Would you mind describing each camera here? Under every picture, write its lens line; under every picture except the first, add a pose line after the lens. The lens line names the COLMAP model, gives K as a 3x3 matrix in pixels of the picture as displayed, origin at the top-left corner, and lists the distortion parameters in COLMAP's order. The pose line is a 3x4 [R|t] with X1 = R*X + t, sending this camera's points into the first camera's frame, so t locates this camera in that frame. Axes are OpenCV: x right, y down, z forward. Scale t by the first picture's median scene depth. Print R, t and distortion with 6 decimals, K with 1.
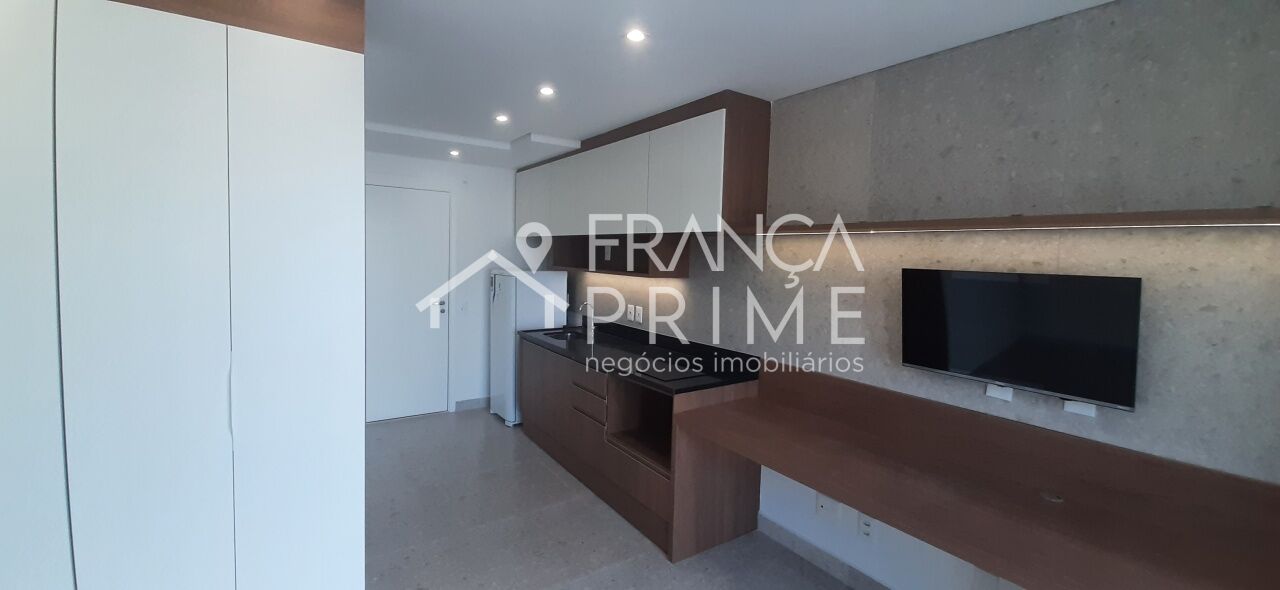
lens RADIAL K [[492.4, 0, 638.6], [0, 492.4, 292.2], [0, 0, 1]] dist [-0.004984, -0.006326]
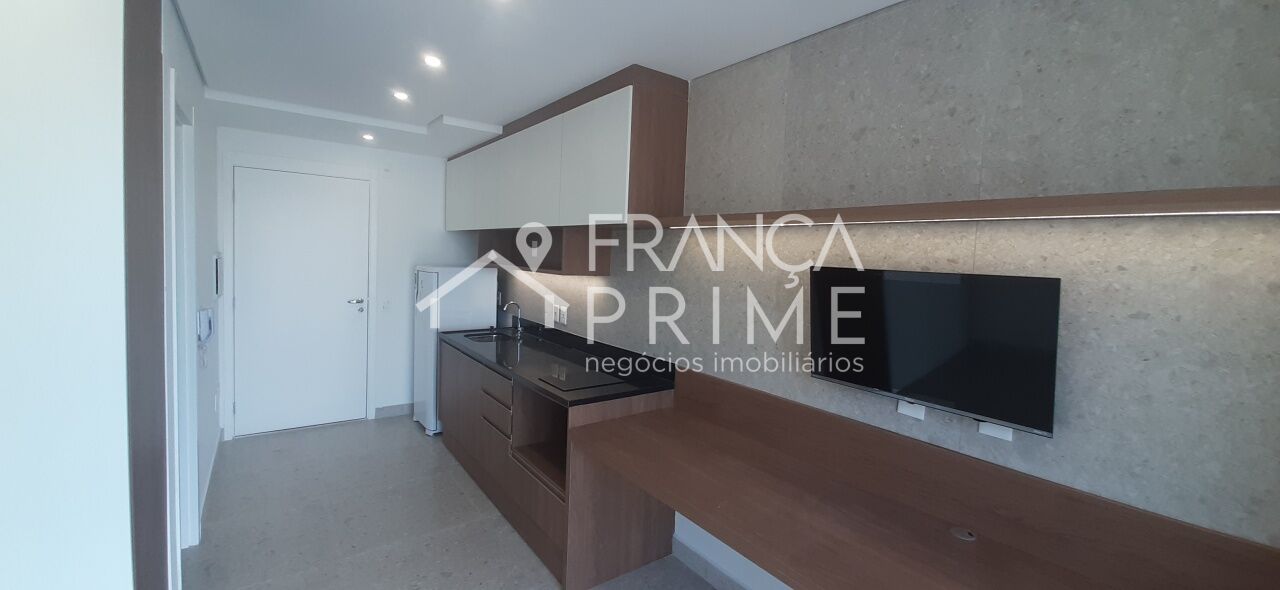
lens RADIAL K [[492.4, 0, 639.8], [0, 492.4, 292.3], [0, 0, 1]] dist [-0.004984, -0.006326]
pose [[0.998999, 0.008095, 0.044004, 0.157184], [-0.008176, 0.999965, 0.001662, -0.000444], [-0.043989, -0.002020, 0.999030, 0.111132]]
